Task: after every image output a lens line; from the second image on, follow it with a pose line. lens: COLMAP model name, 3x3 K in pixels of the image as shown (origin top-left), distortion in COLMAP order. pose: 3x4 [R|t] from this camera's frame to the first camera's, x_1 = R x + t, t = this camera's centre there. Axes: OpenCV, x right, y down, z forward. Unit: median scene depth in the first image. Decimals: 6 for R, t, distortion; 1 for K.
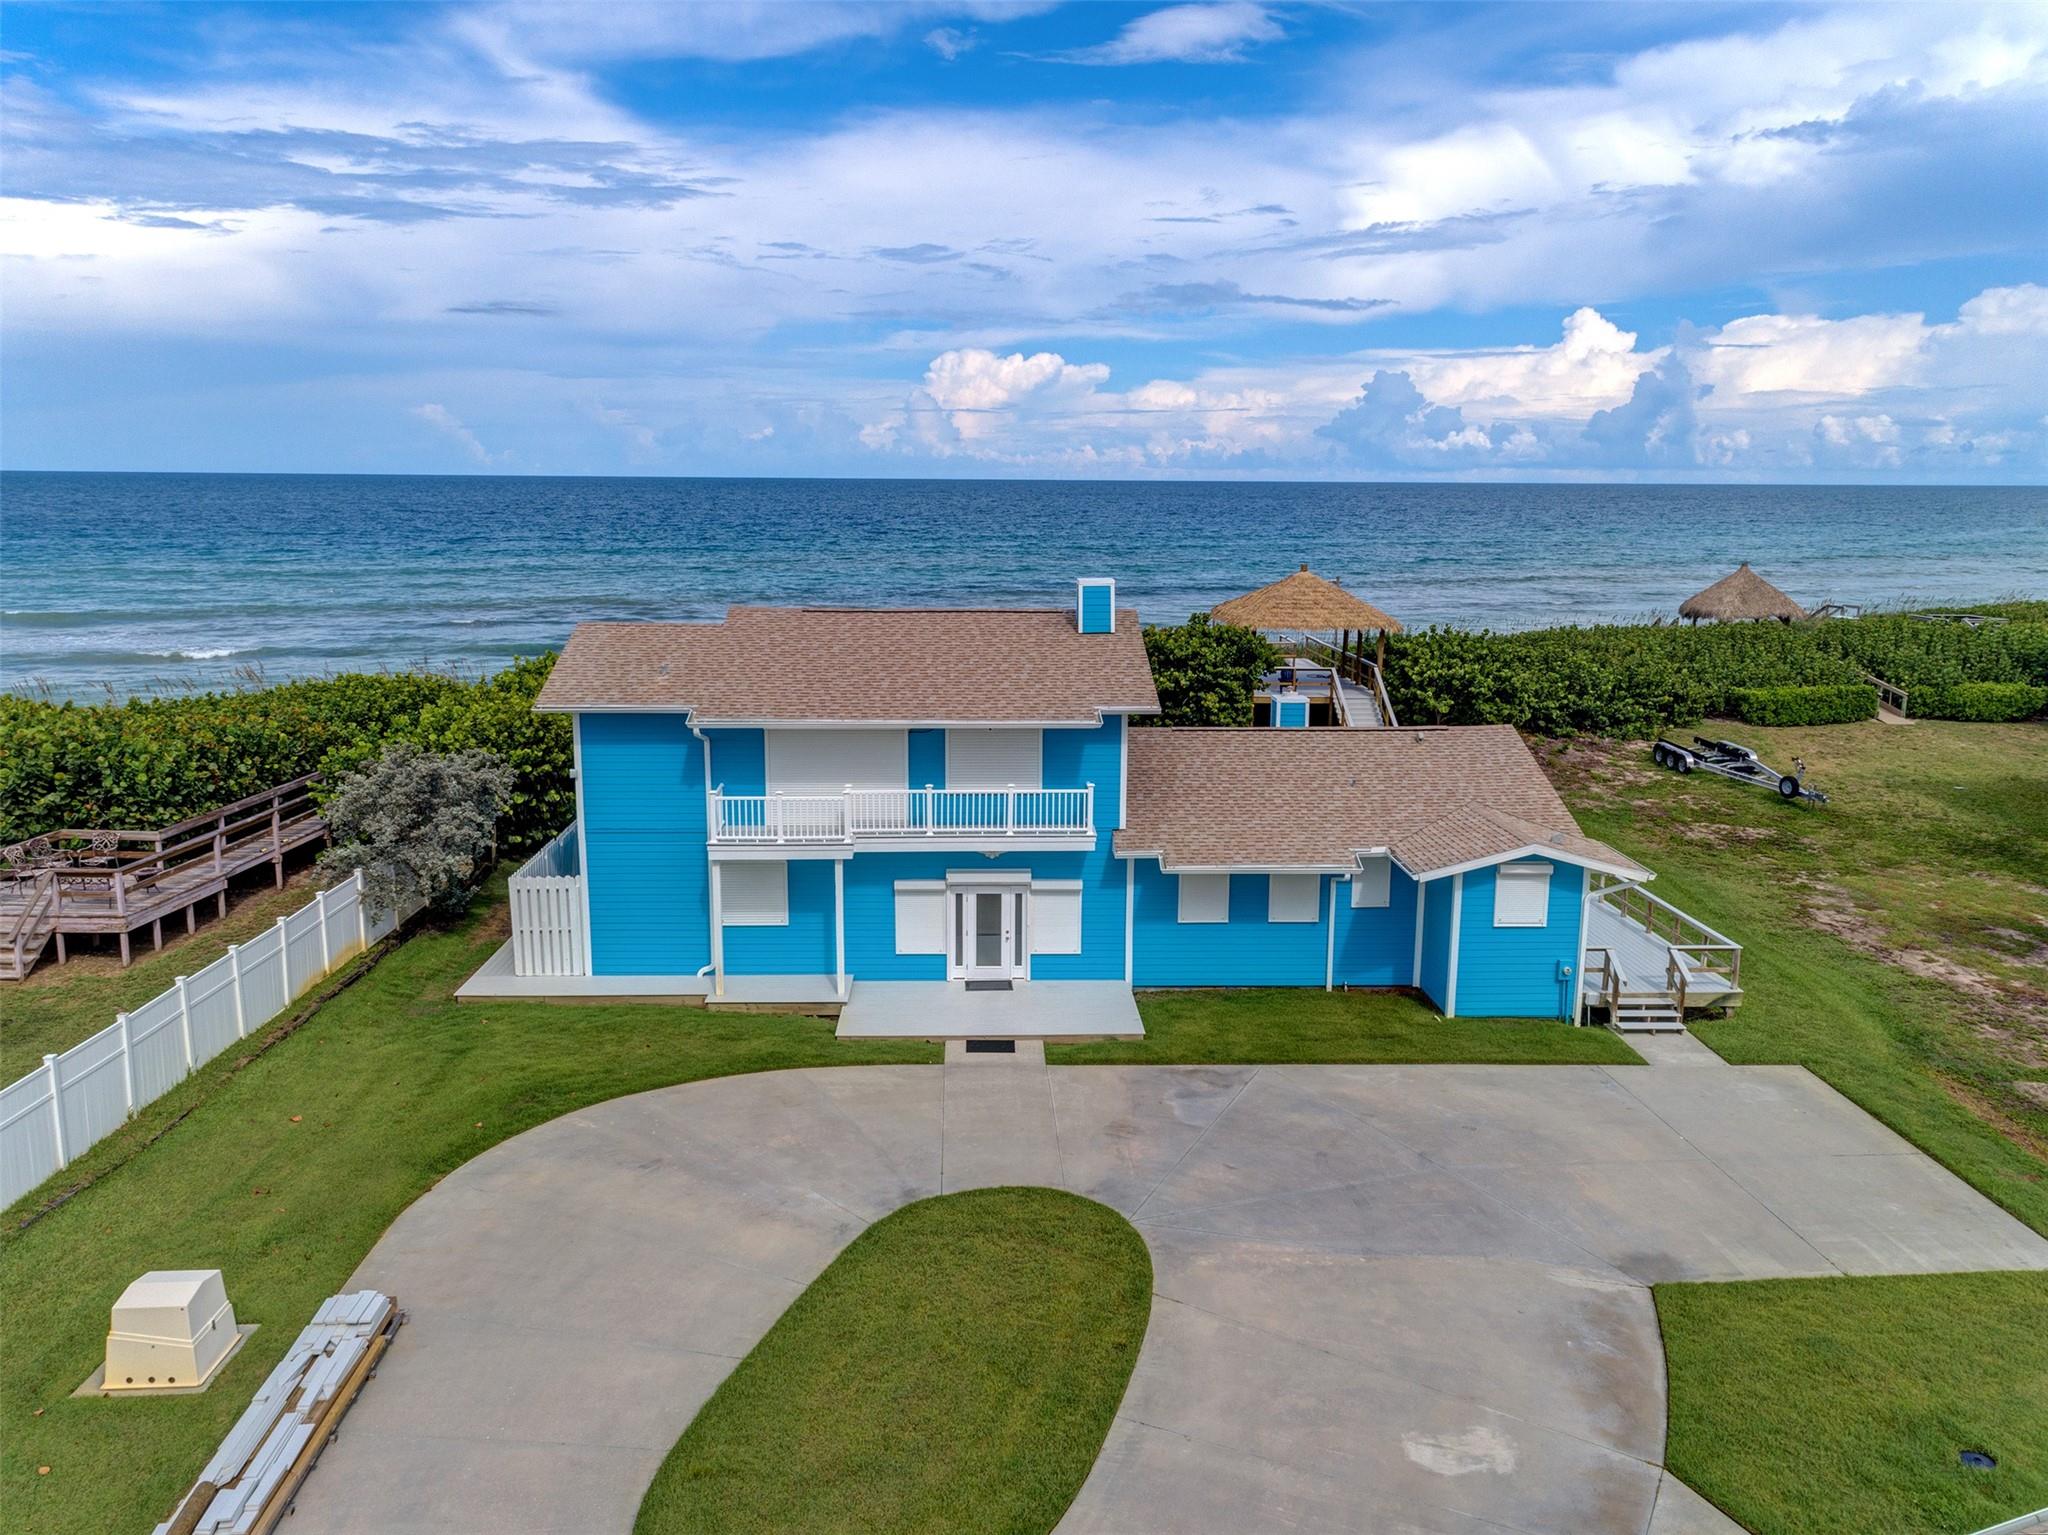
lens RADIAL K [[1560.4, 0, 1025.3], [0, 1560.4, 750.8], [0, 0, 1]] dist [0.023426, 0.005316]
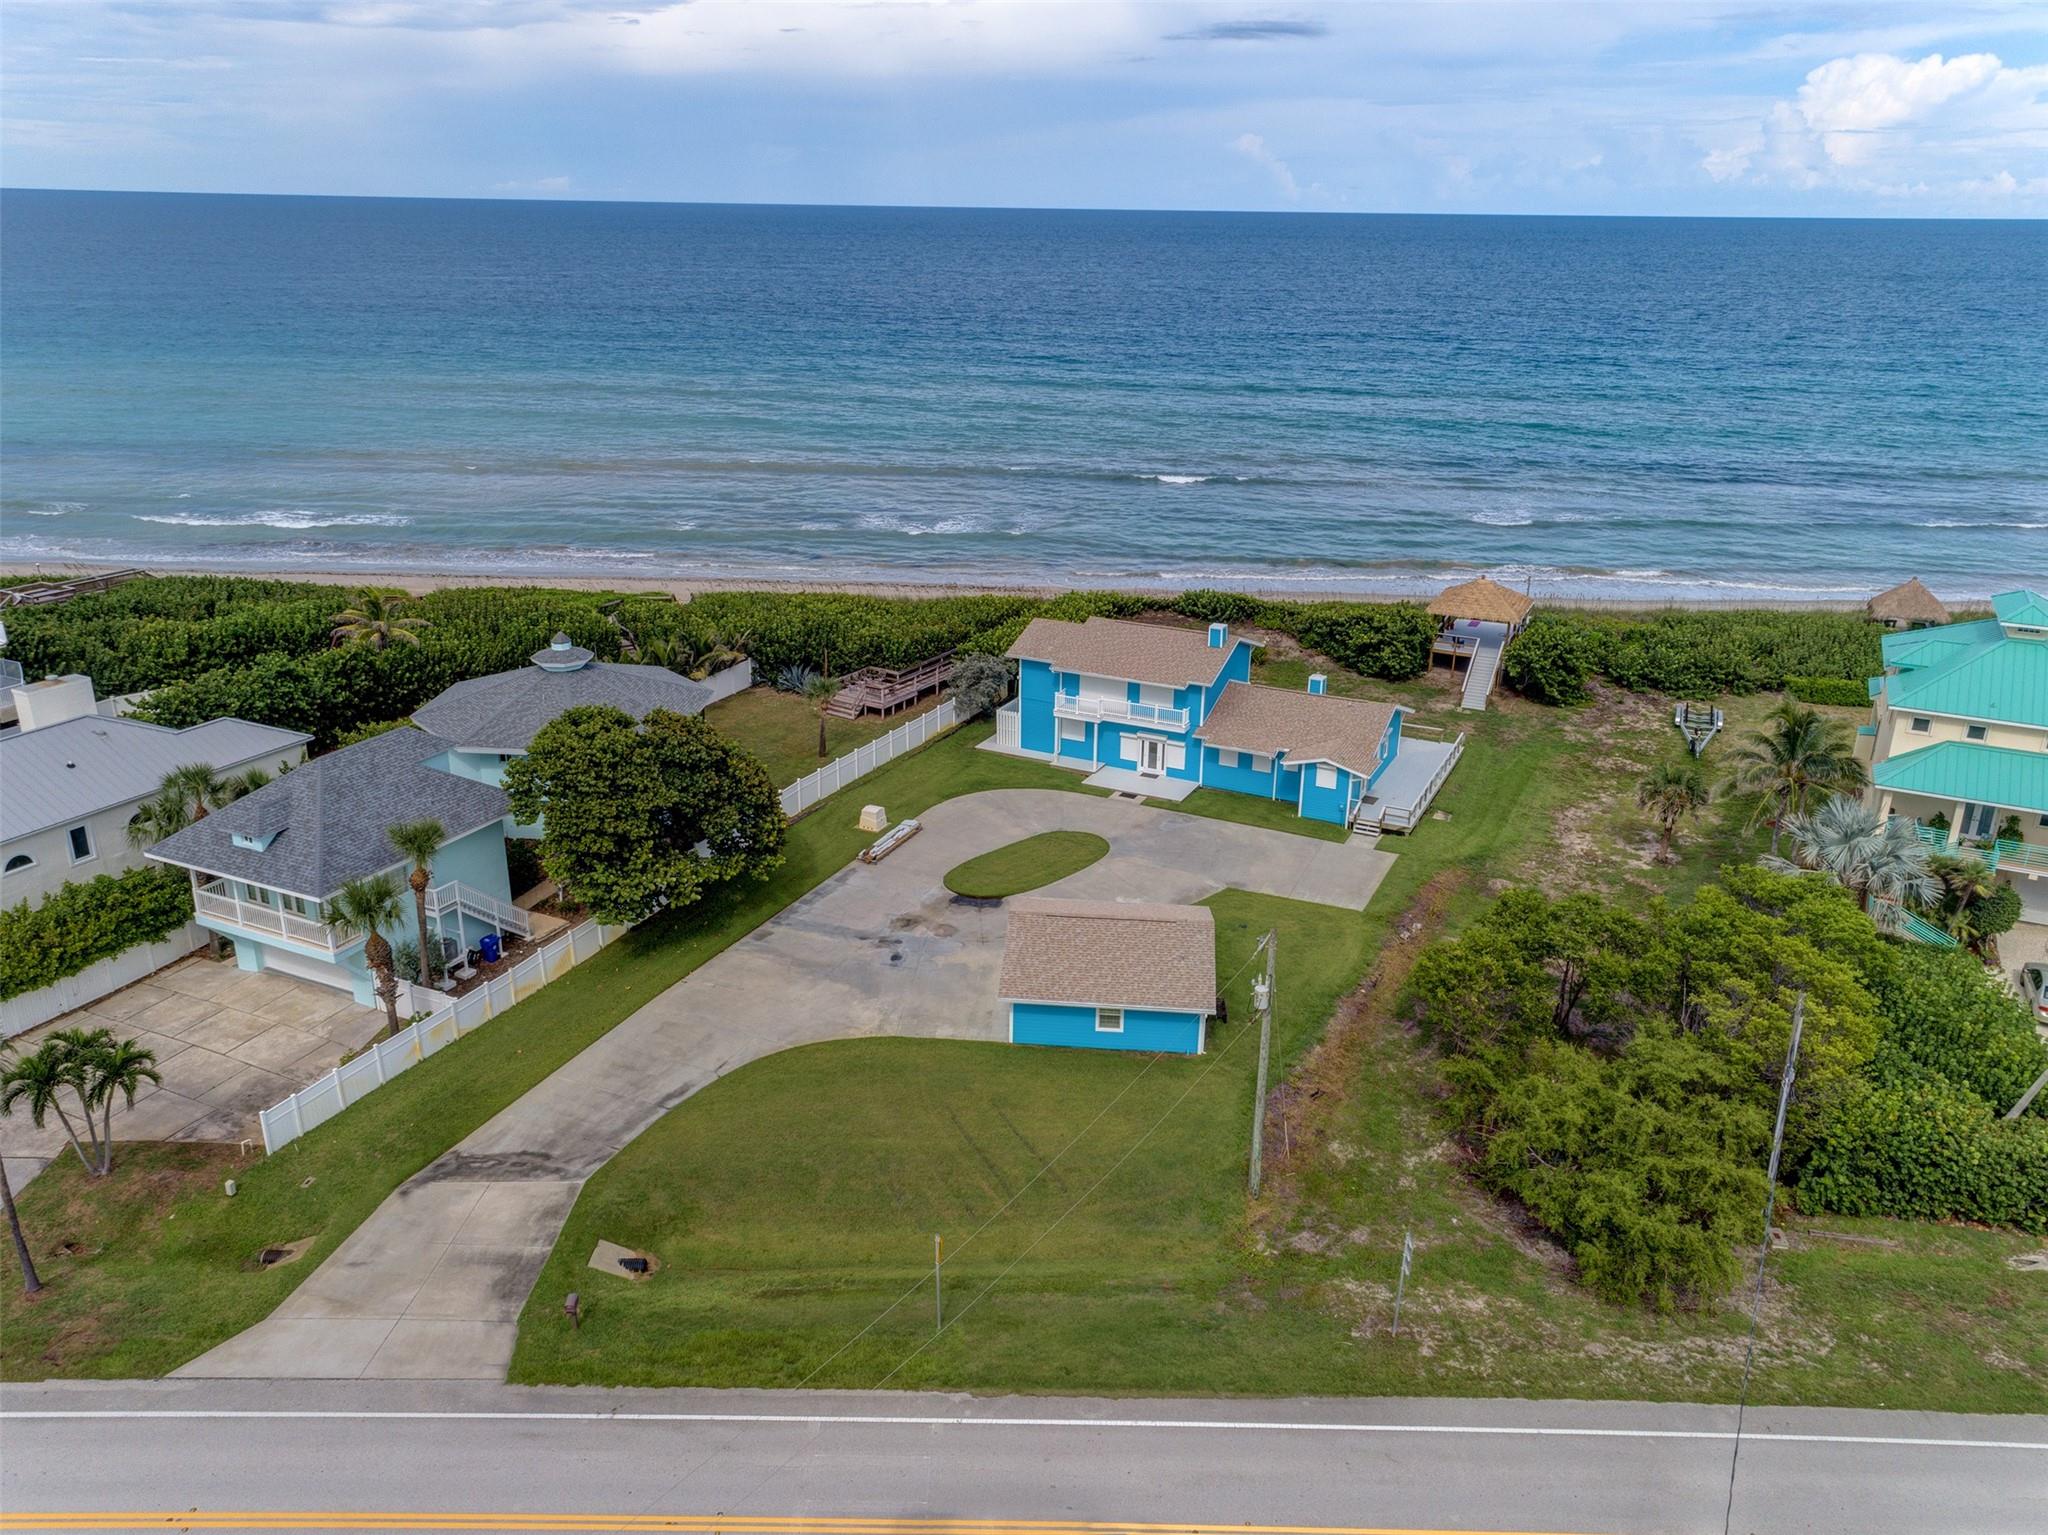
lens RADIAL K [[1560.4, 0, 1020.1], [0, 1560.4, 756.8], [0, 0, 1]] dist [0.023426, 0.005316]
pose [[0.880609, 0.164931, -0.444214, 0.967714], [-0.090235, 0.978683, 0.184492, -0.357122], [0.465173, -0.122382, 0.876719, -1.459048]]
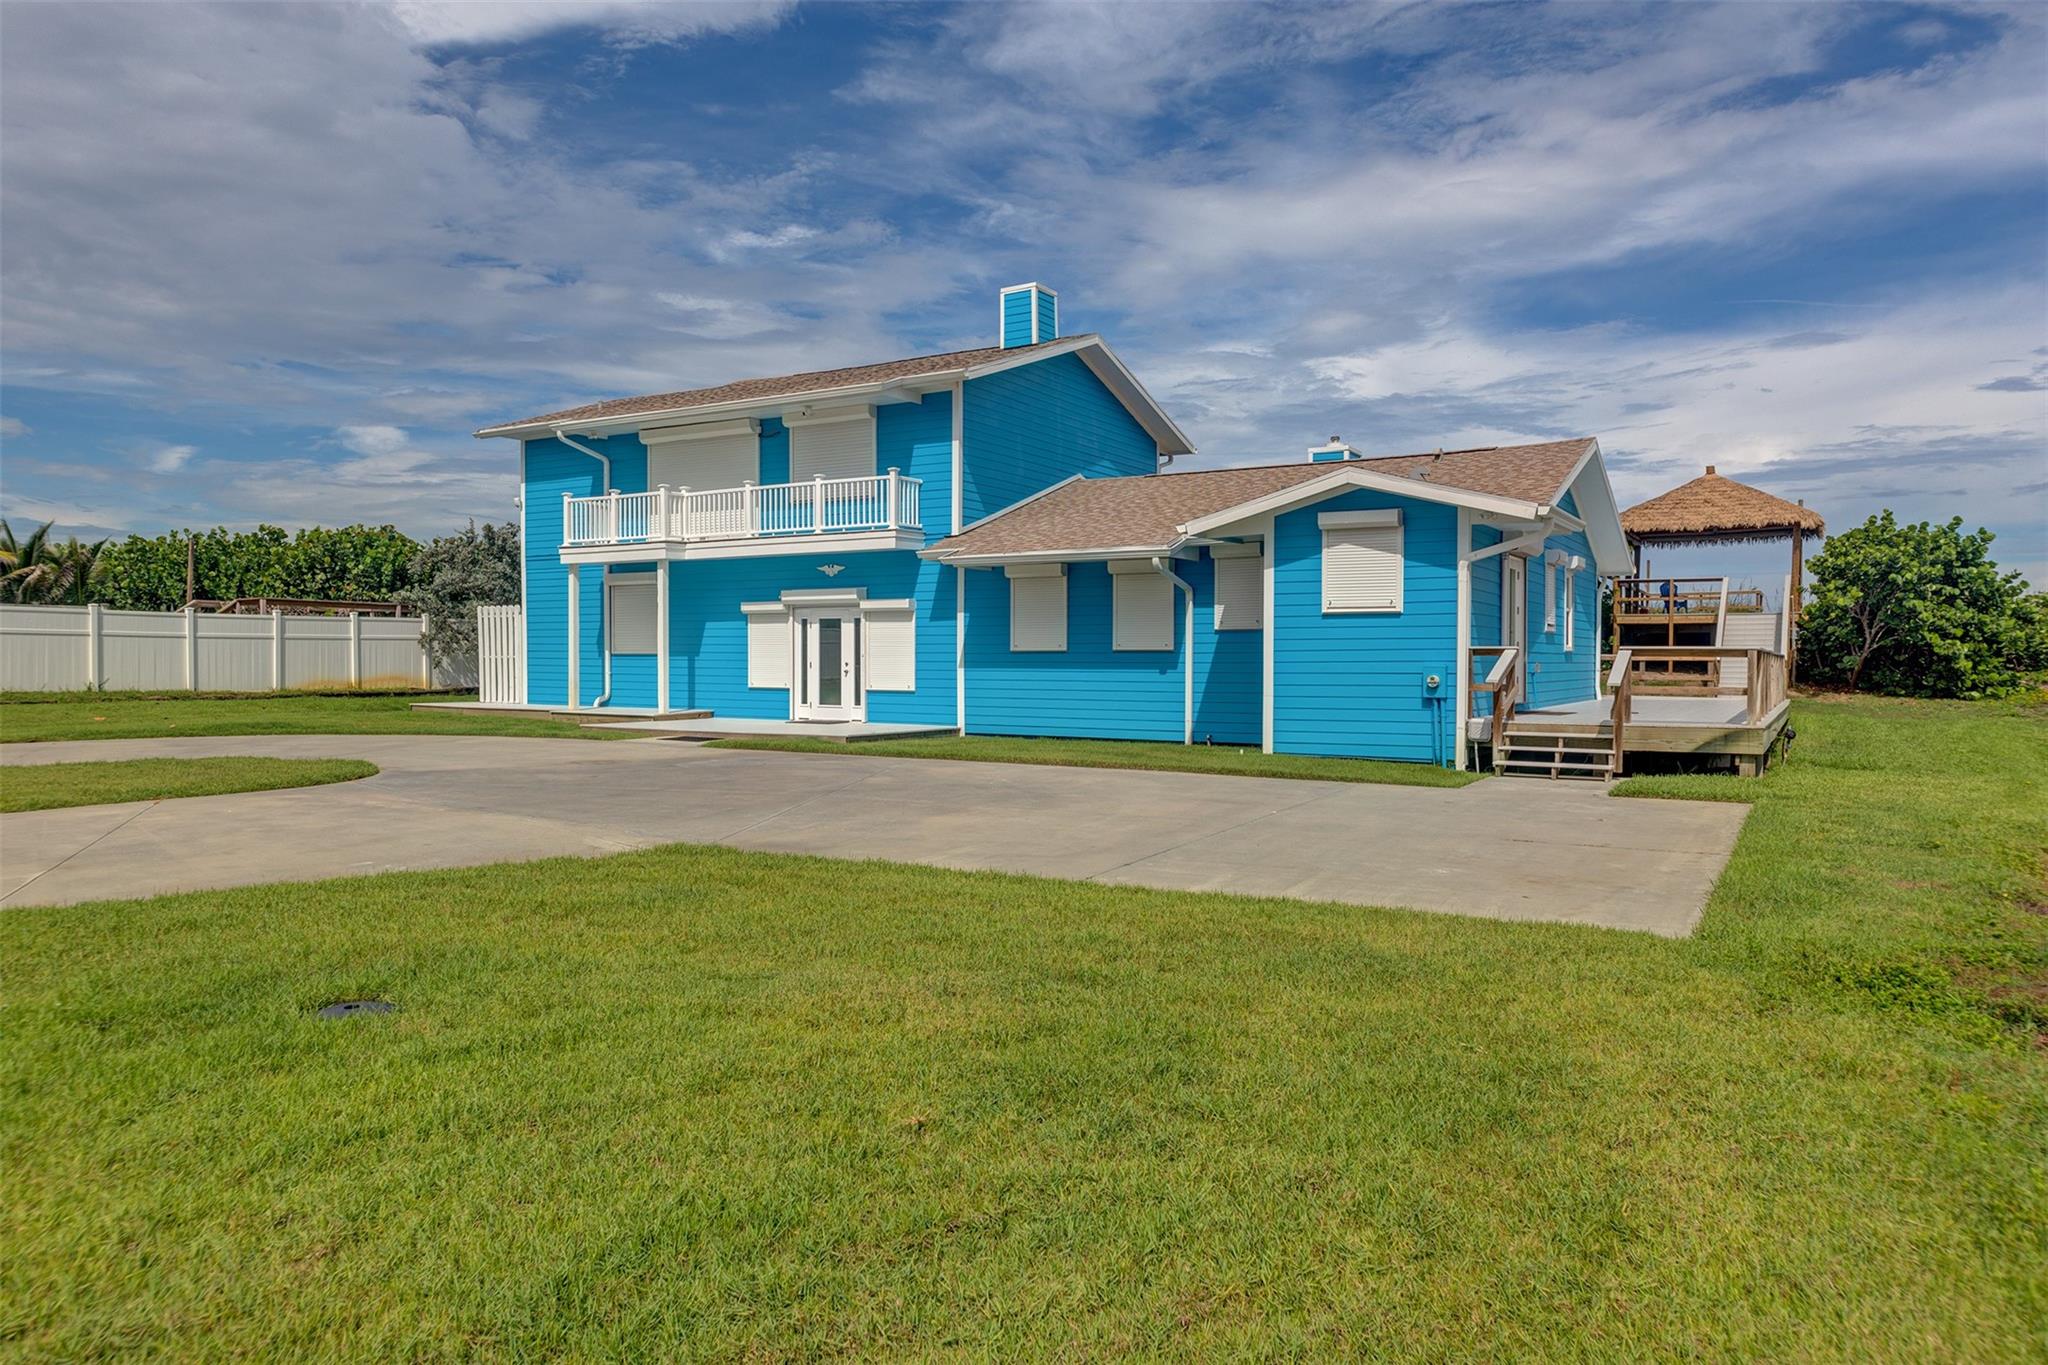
lens RADIAL K [[1342.9, 0, 1026.1], [0, 1342.9, 679.2], [0, 0, 1]] dist [-0.002055, 0.010838]
pose [[0.837808, 0.003006, -0.545956, 0.476760], [-0.092706, 0.986247, -0.136833, 0.216670], [0.538036, 0.165254, 0.826564, 0.440375]]
